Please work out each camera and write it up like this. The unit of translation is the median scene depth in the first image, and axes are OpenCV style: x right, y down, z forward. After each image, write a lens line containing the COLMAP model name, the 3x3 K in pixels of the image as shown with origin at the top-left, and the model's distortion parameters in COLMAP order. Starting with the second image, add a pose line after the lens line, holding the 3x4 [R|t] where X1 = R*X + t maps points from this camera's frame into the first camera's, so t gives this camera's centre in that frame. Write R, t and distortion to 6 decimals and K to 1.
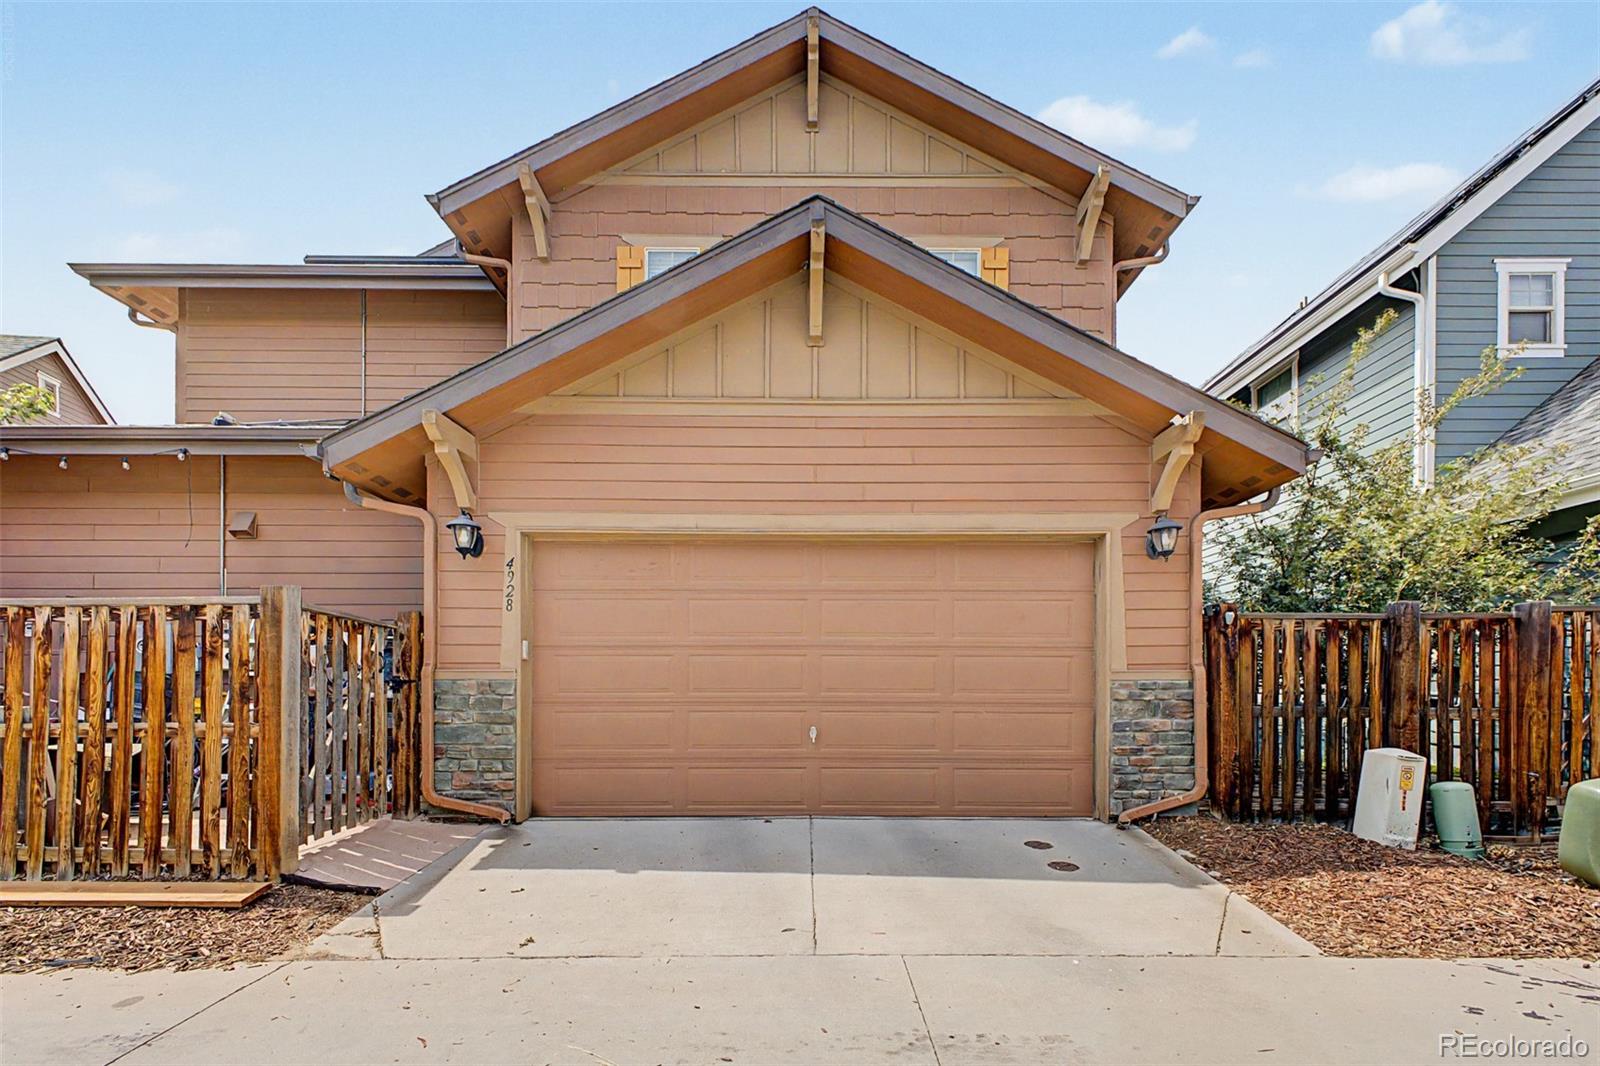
lens RADIAL K [[715.0, 0, 802.6], [0, 715.0, 689.3], [0, 0, 1]] dist [-0.000521, 0.000241]
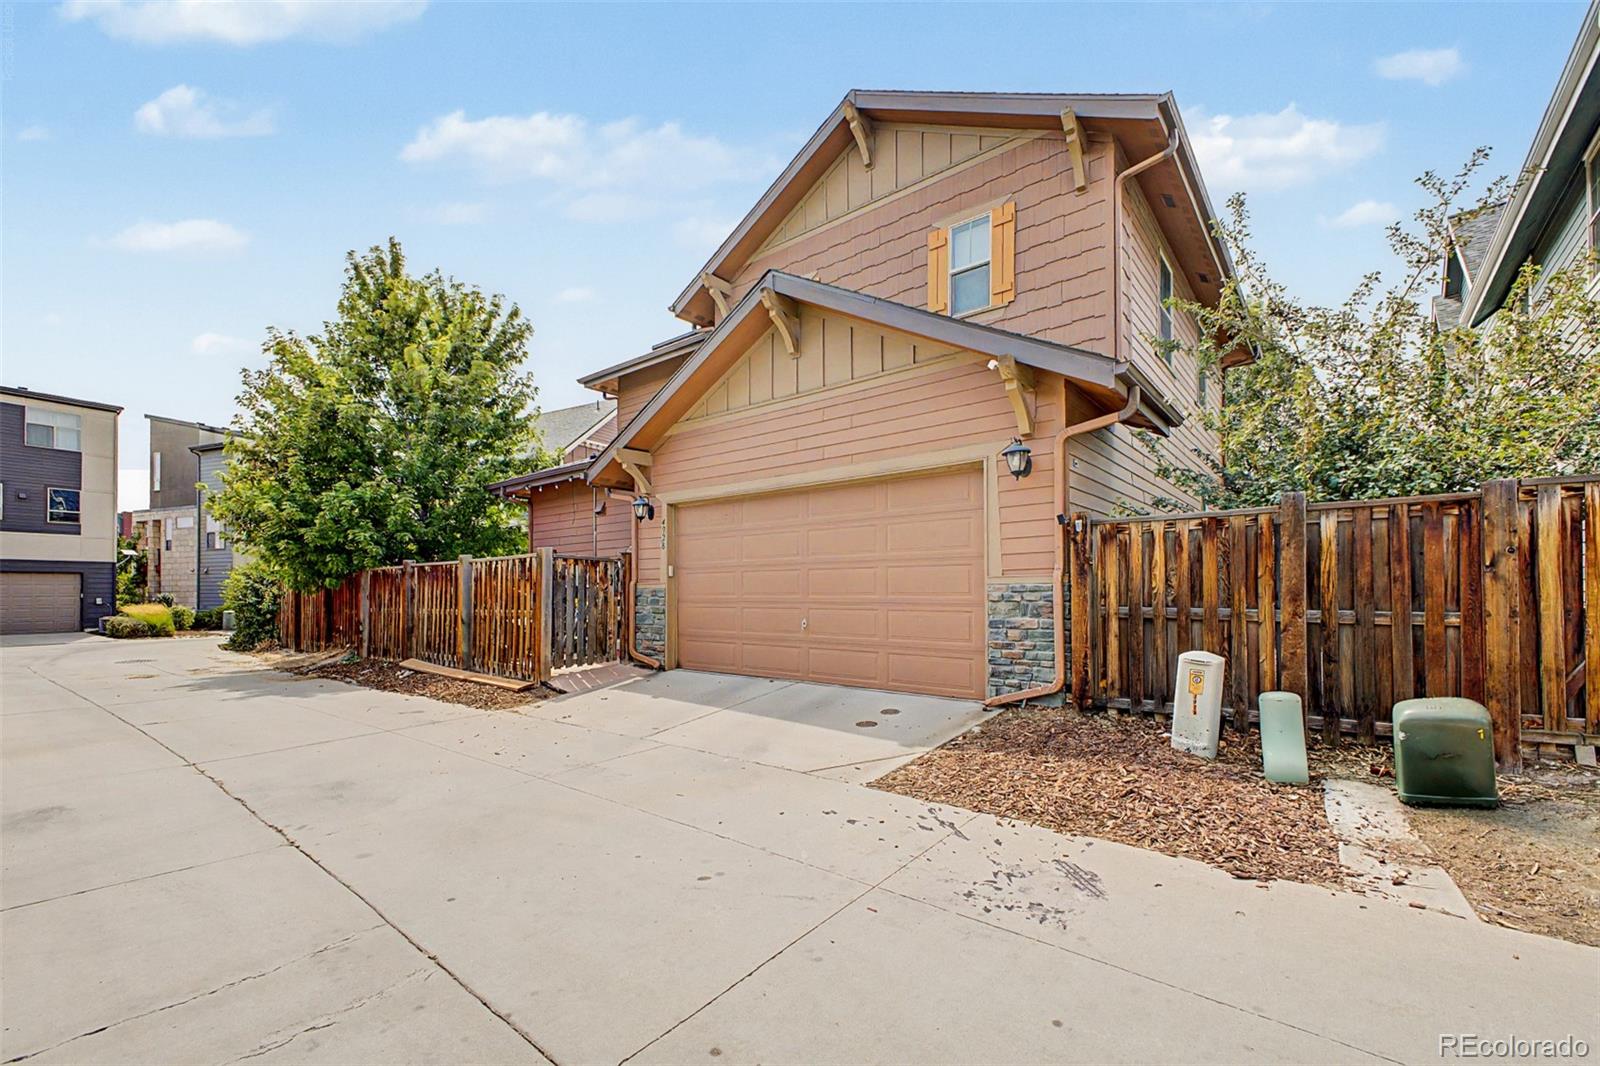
lens RADIAL K [[658.1, 0, 801.0], [0, 658.1, 589.8], [0, 0, 1]] dist [0.012984, 0.000005]
pose [[0.774064, -0.007643, -0.633061, 0.876757], [0.006911, 0.999970, -0.003623, -0.001765], [0.633070, -0.001570, 0.774093, -0.033615]]
